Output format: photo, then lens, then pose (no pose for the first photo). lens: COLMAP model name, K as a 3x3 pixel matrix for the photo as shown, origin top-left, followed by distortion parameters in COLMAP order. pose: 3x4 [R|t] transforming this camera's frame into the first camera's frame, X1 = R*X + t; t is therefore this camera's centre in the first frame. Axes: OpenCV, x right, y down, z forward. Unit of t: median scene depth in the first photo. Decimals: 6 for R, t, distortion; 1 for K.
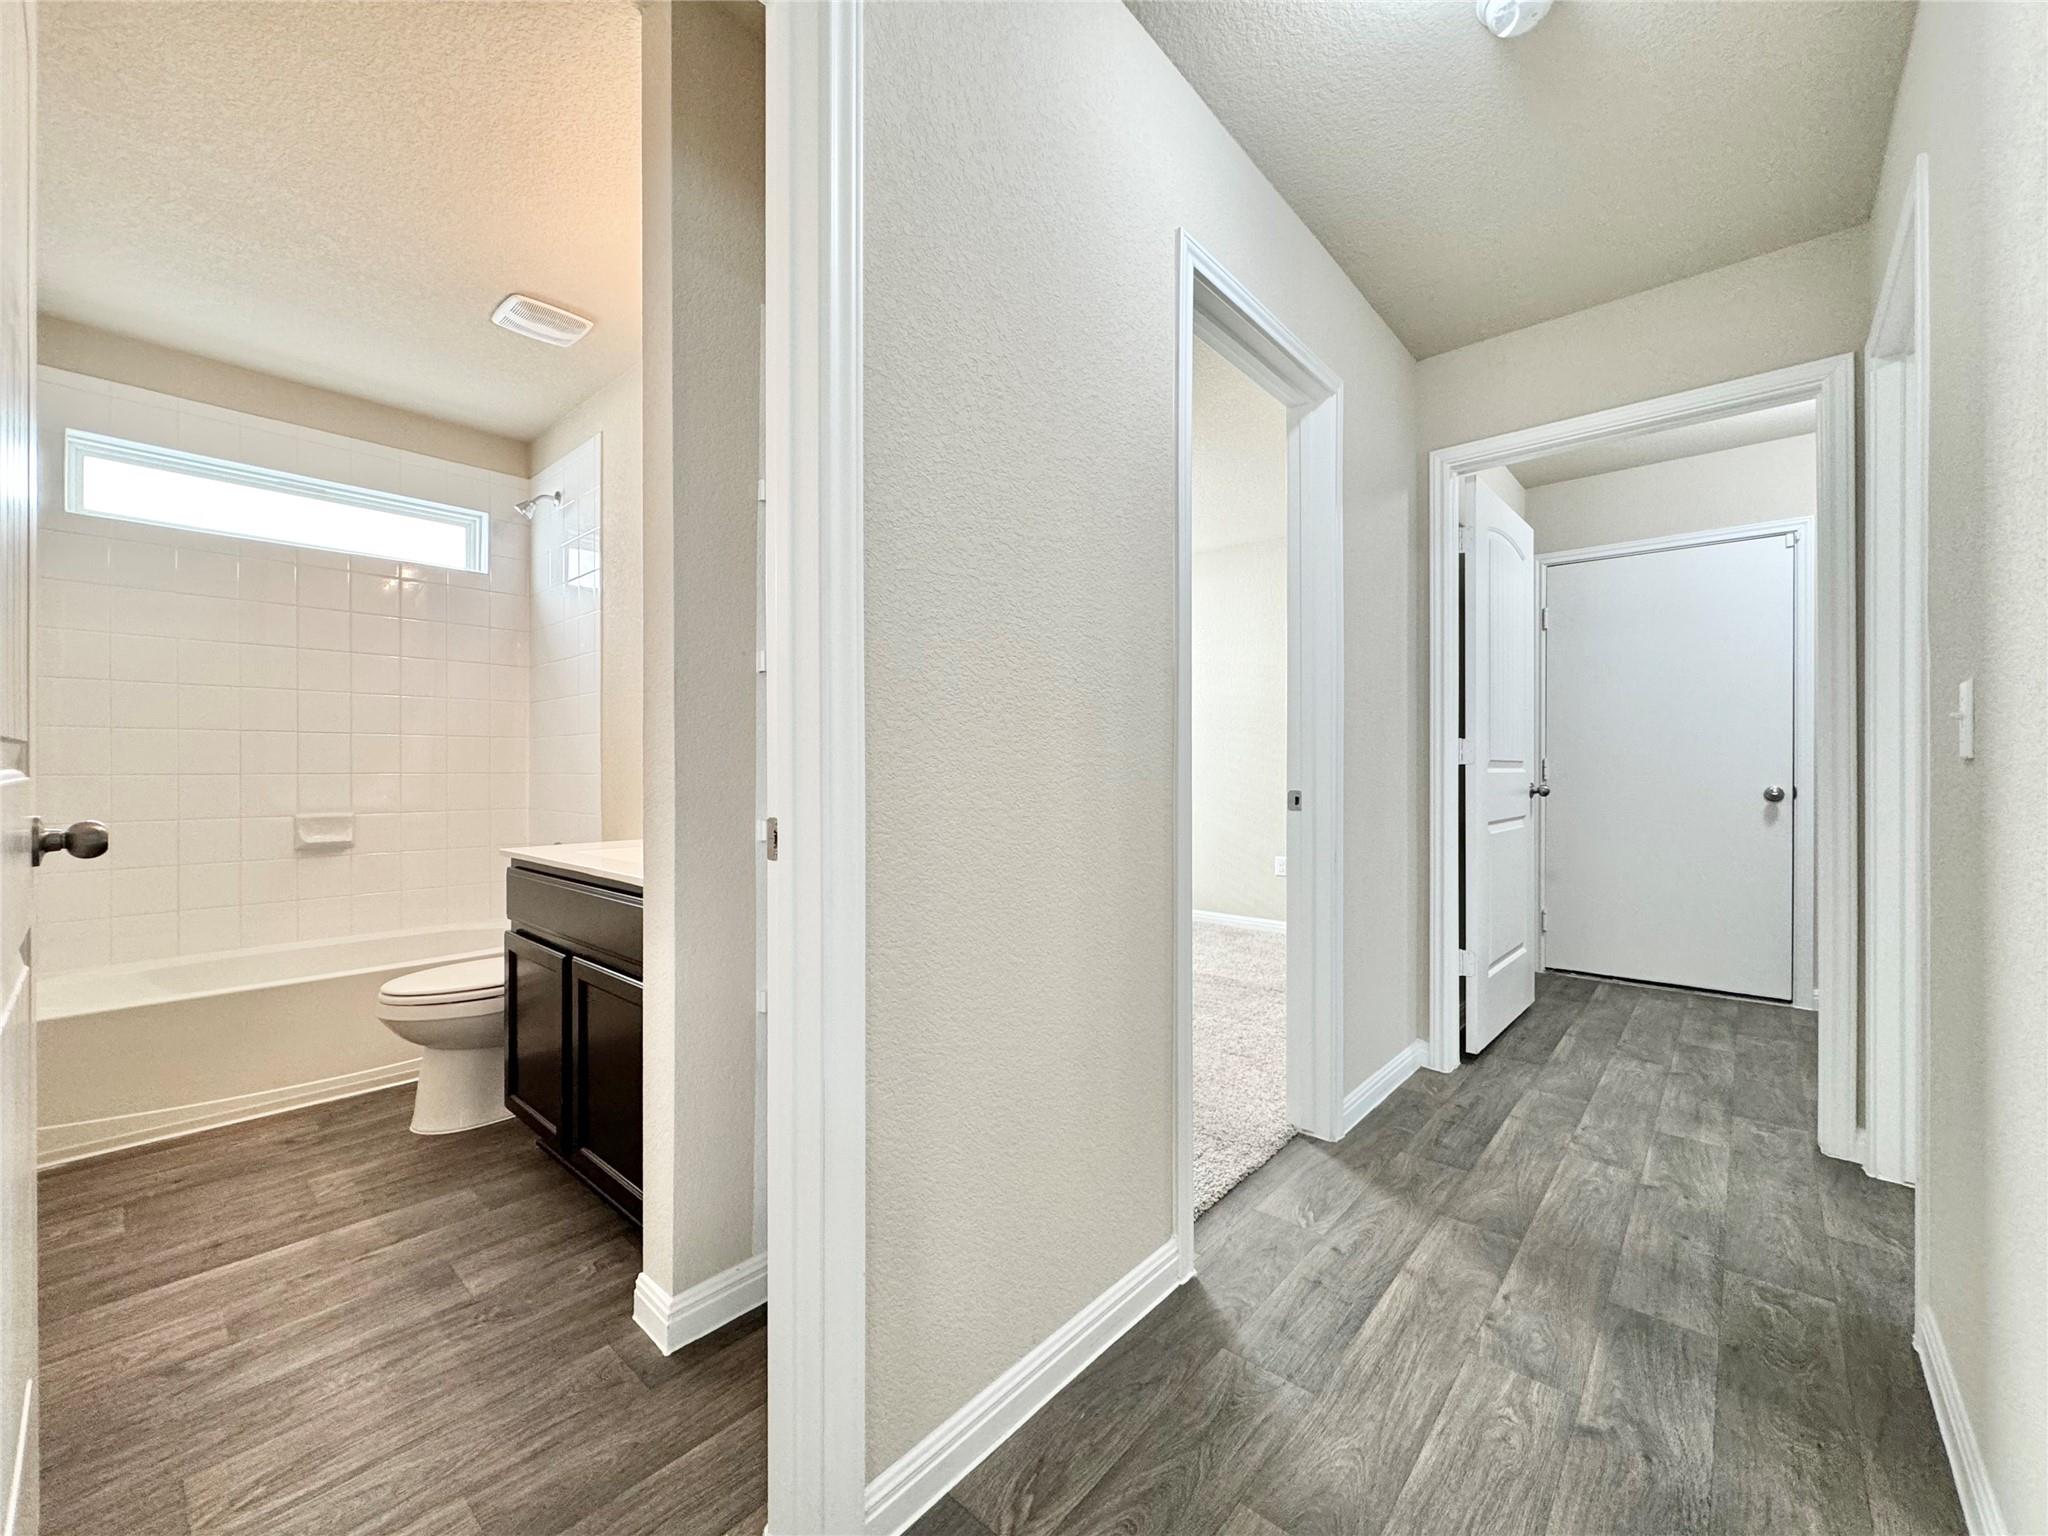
lens RADIAL K [[831.3, 0, 1036.5], [0, 831.3, 765.8], [0, 0, 1]] dist [0.001253, -0.000854]
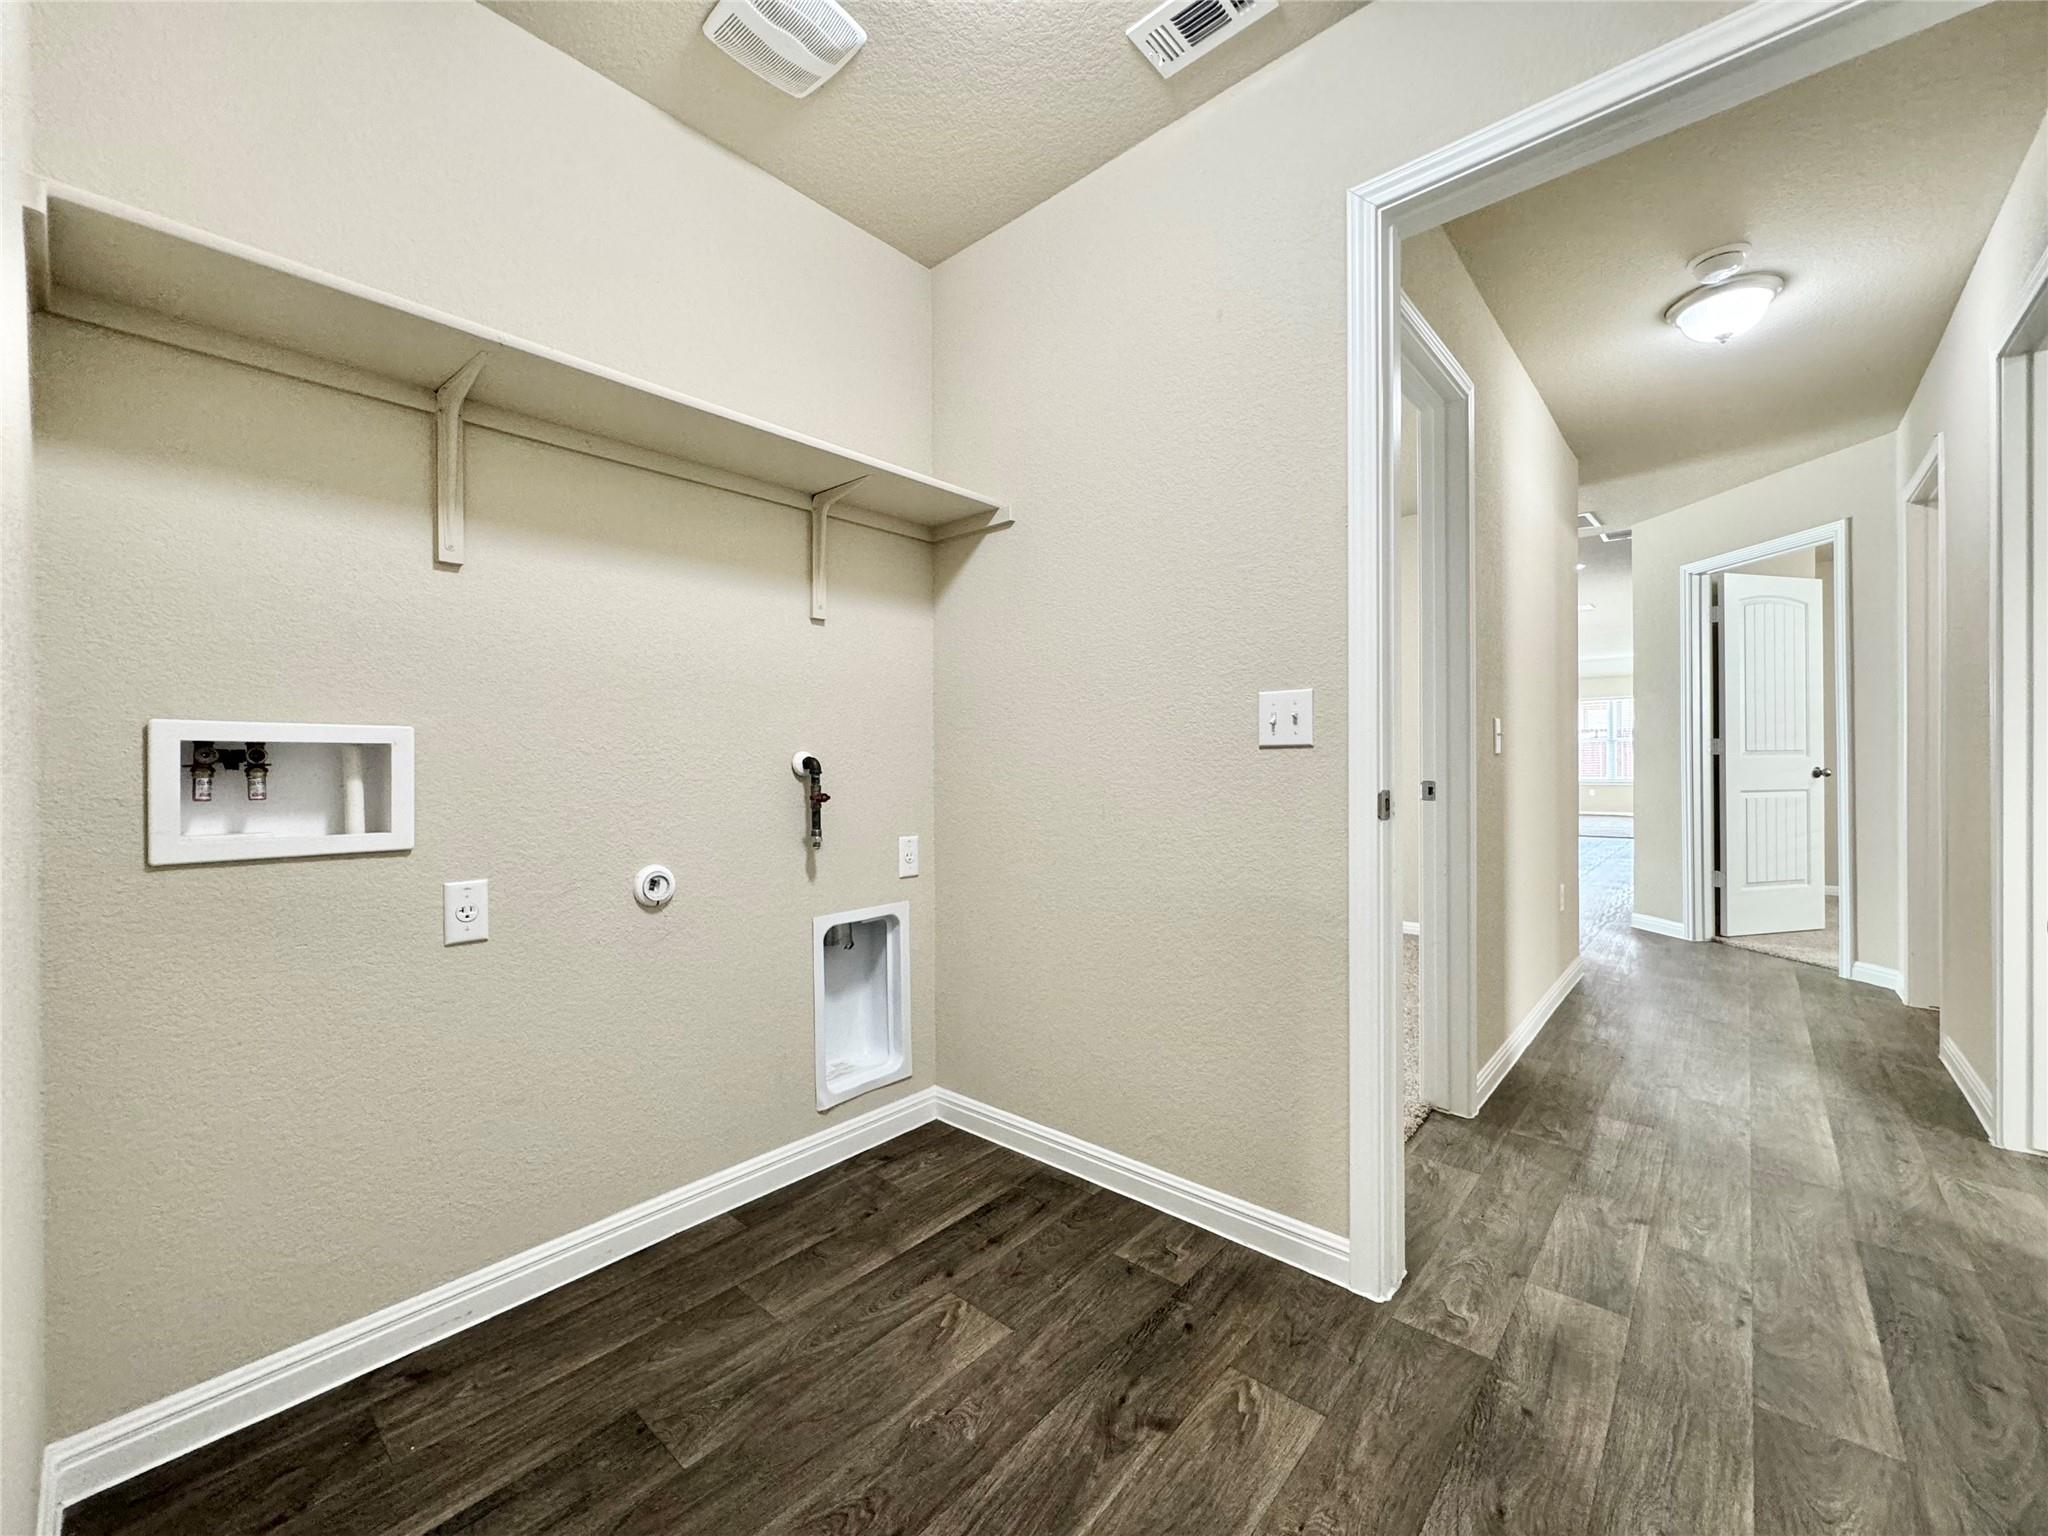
lens RADIAL K [[831.3, 0, 1027.7], [0, 831.3, 767.1], [0, 0, 1]] dist [0.001253, -0.000854]
pose [[-0.999892, 0.014188, 0.003885, 1.392185], [0.014175, 0.999894, -0.003221, 0.008255], [-0.003930, -0.003166, -0.999987, 1.909819]]
